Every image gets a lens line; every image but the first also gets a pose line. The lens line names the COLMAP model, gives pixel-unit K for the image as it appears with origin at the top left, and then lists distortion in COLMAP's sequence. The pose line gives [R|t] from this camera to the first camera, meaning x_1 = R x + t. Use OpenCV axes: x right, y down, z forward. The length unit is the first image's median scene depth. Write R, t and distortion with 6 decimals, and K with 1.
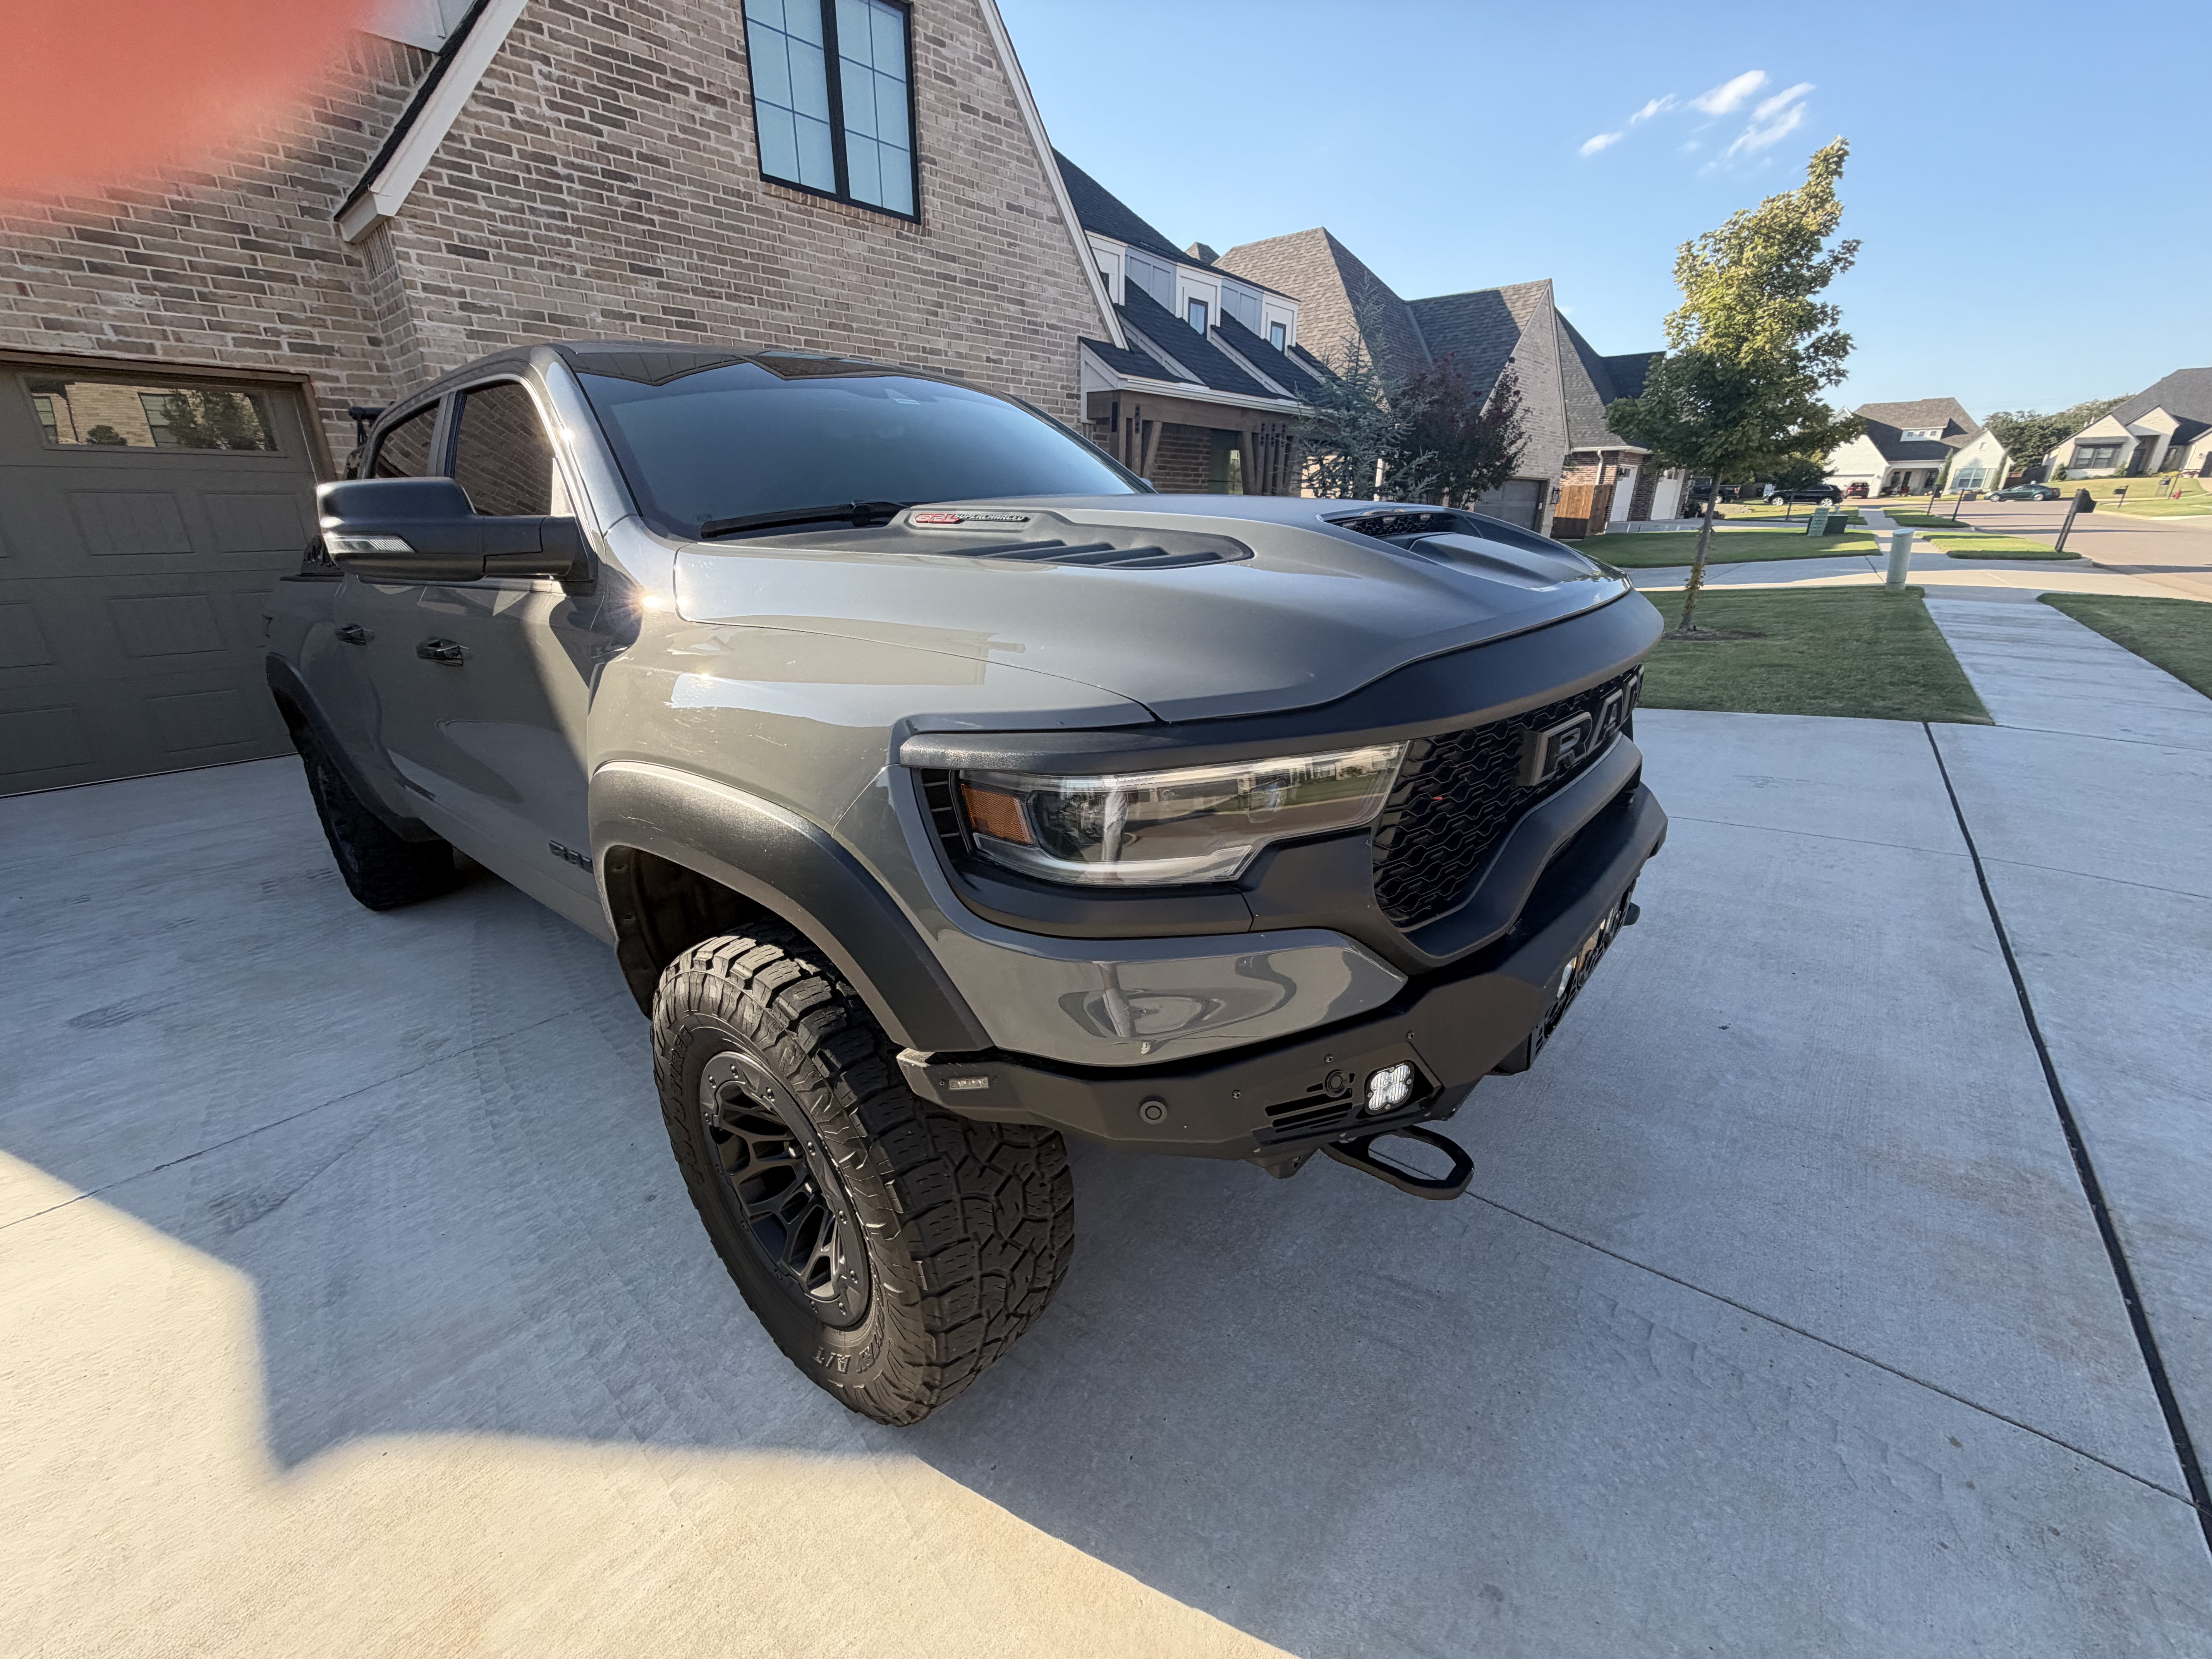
lens RADIAL K [[874.4, 0, 1103.1], [0, 874.4, 833.6], [0, 0, 1]] dist [0.000756, -0.000223]
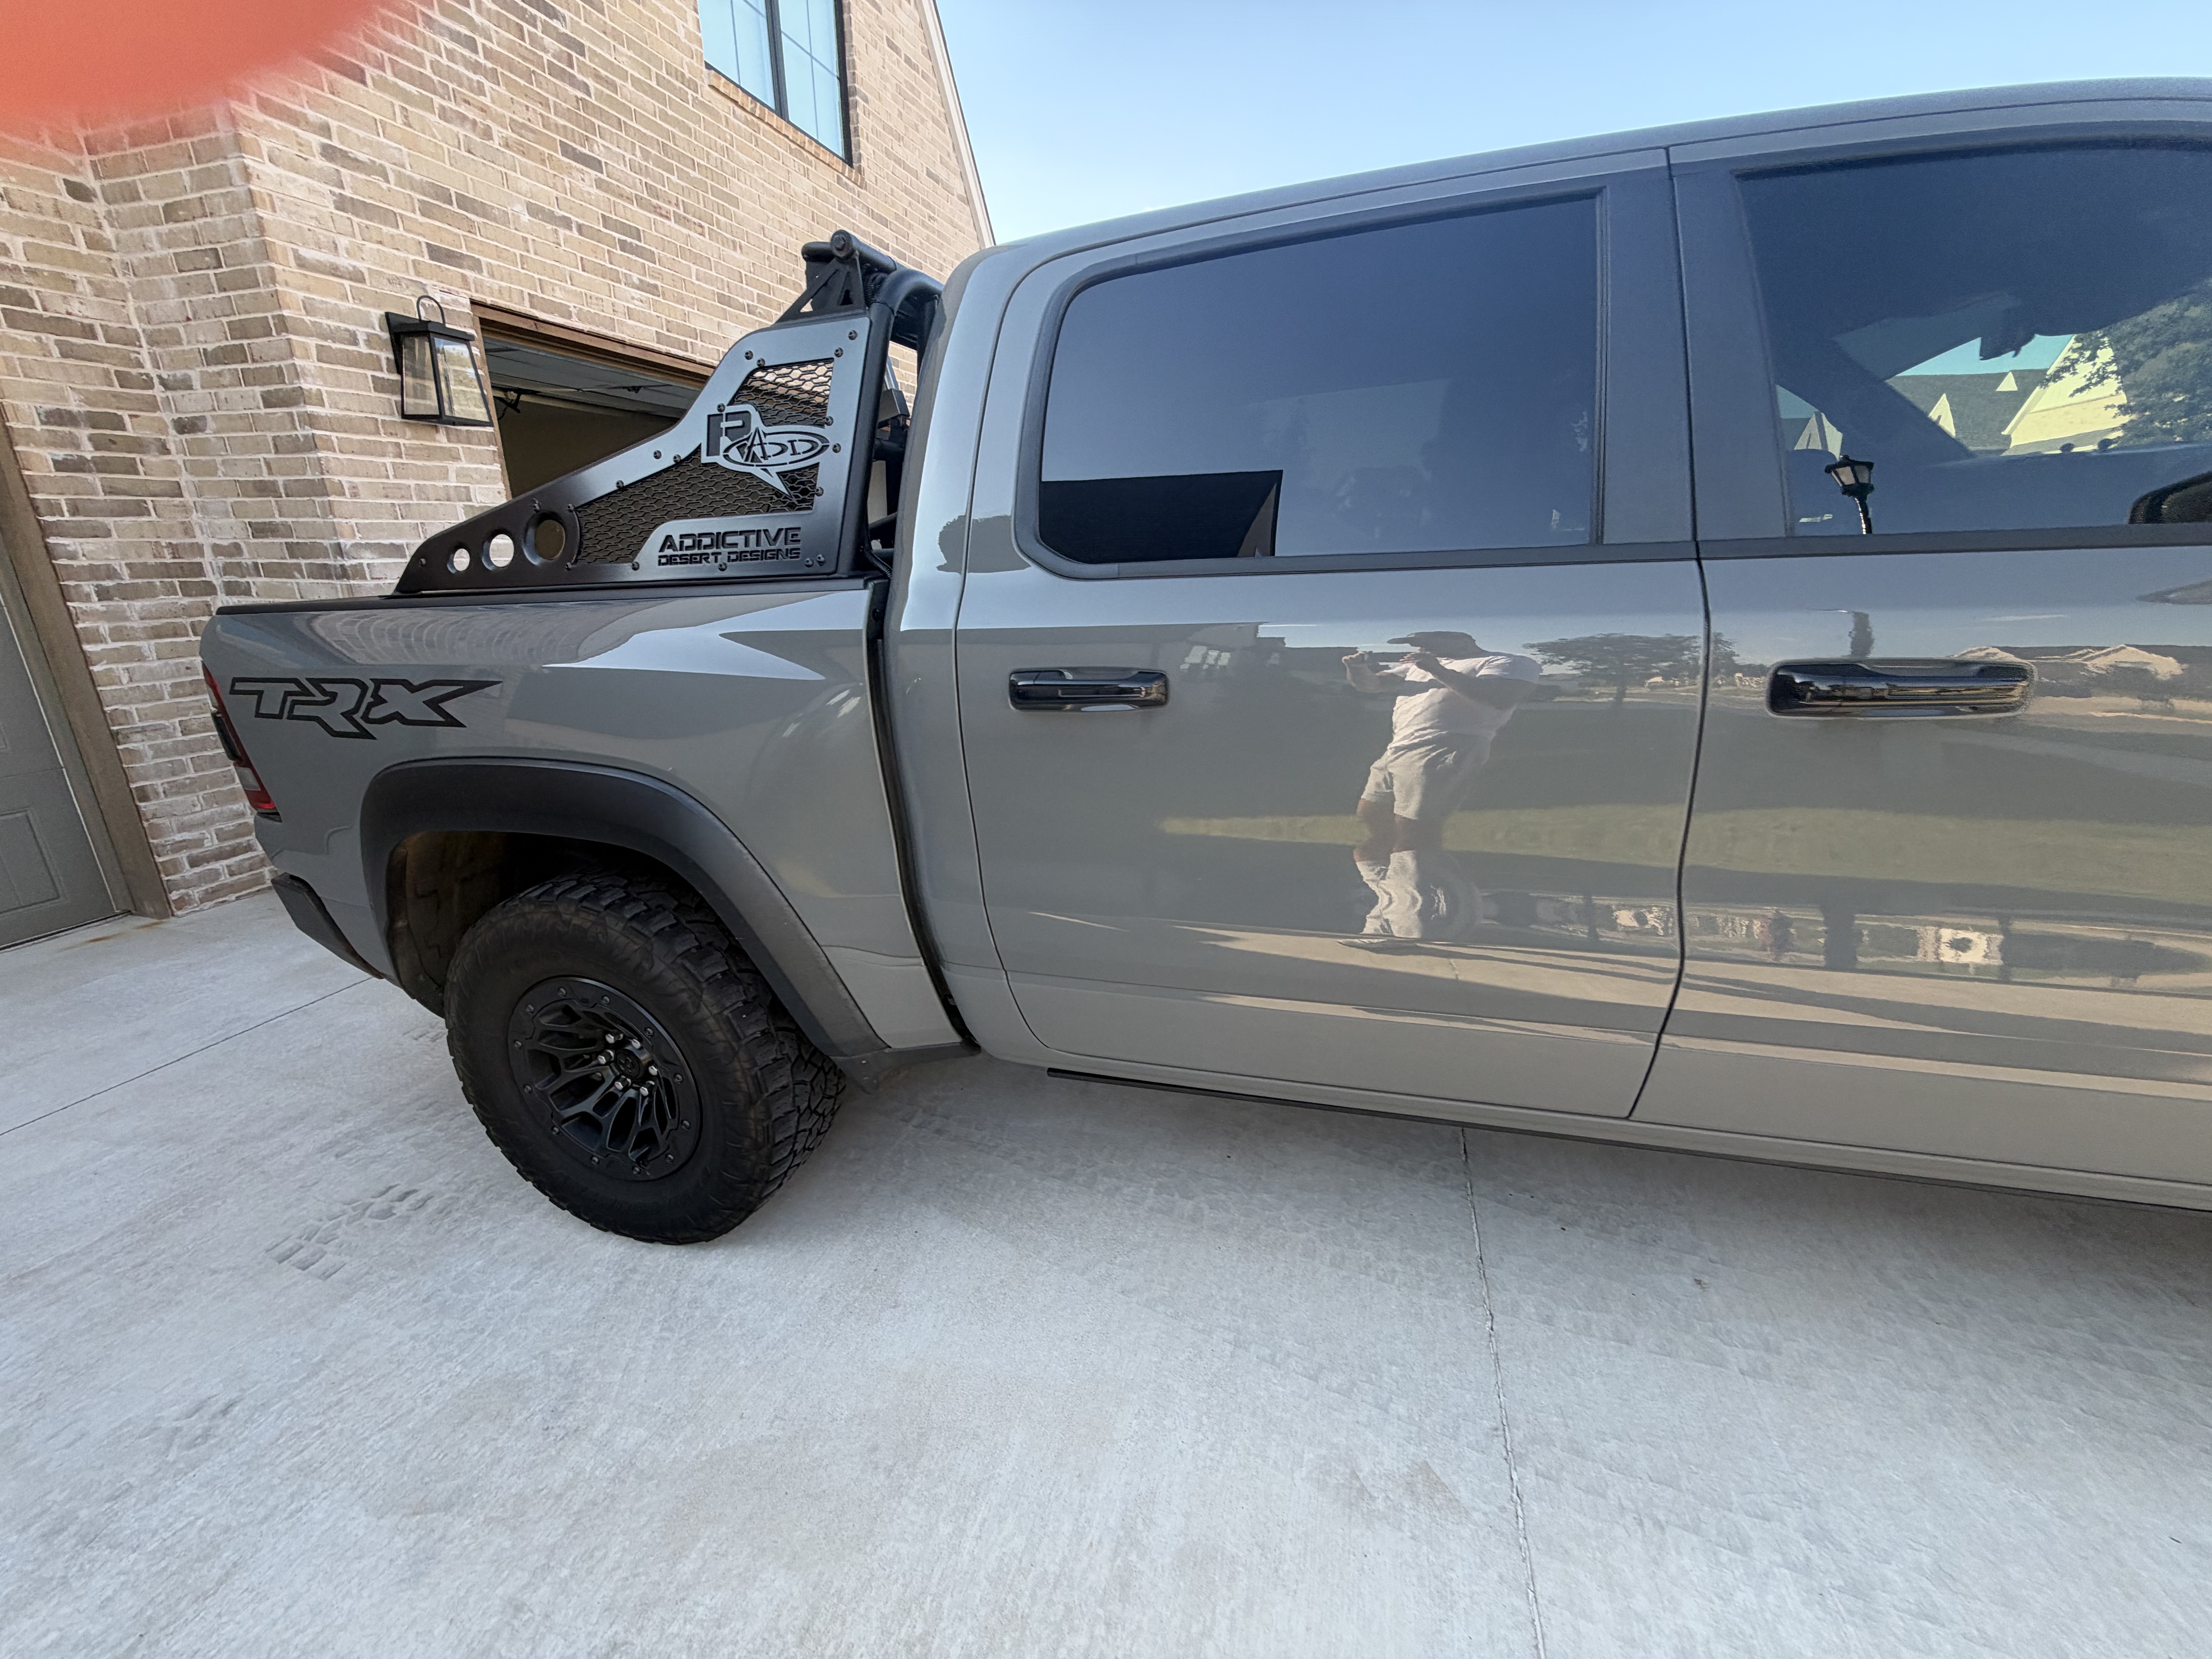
lens RADIAL K [[876.6, 0, 1101.1], [0, 876.6, 833.8], [0, 0, 1]] dist [0.001330, -0.000286]
pose [[0.911004, -0.126632, 0.392475, -0.469467], [0.143266, 0.989595, -0.013252, -0.064607], [-0.386713, 0.068301, 0.919667, 0.255369]]
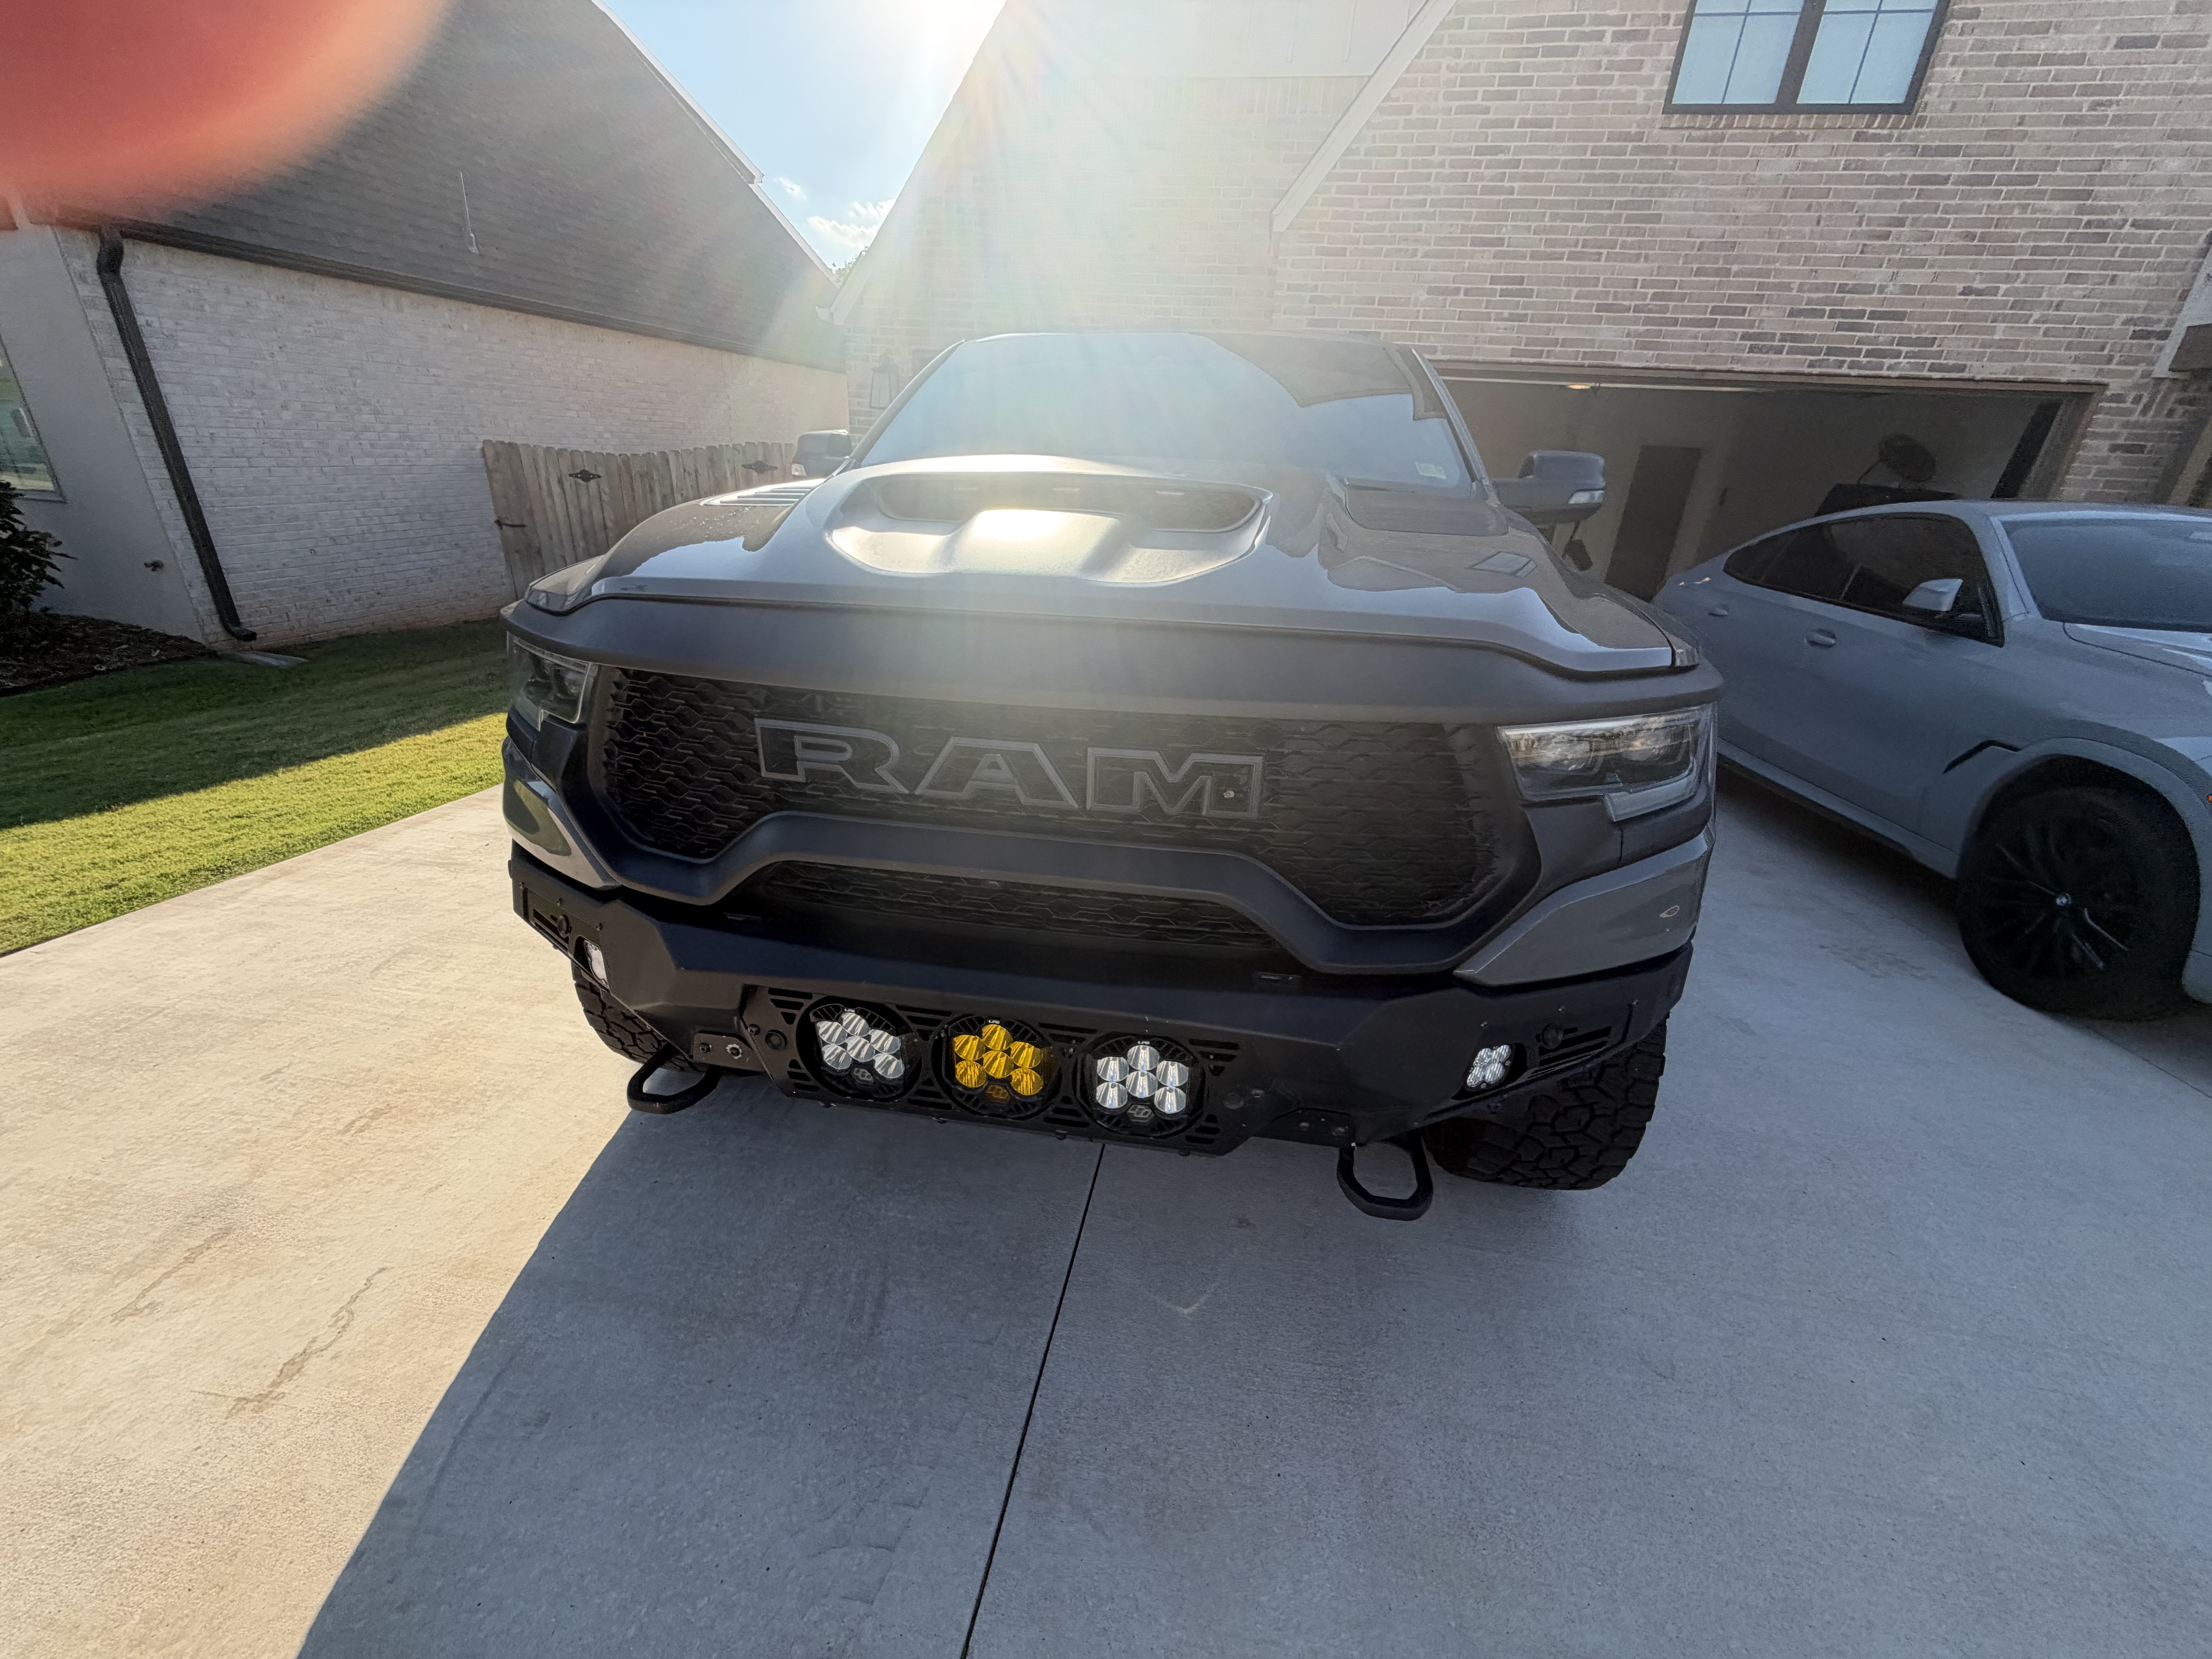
lens RADIAL K [[876.0, 0, 1105.7], [0, 876.0, 834.0], [0, 0, 1]] dist [-0.000933, 0.000332]
pose [[0.527535, 0.362475, -0.768322, 0.263918], [-0.343847, 0.918116, 0.197057, -0.057438], [0.776837, 0.160231, 0.608975, 0.140315]]
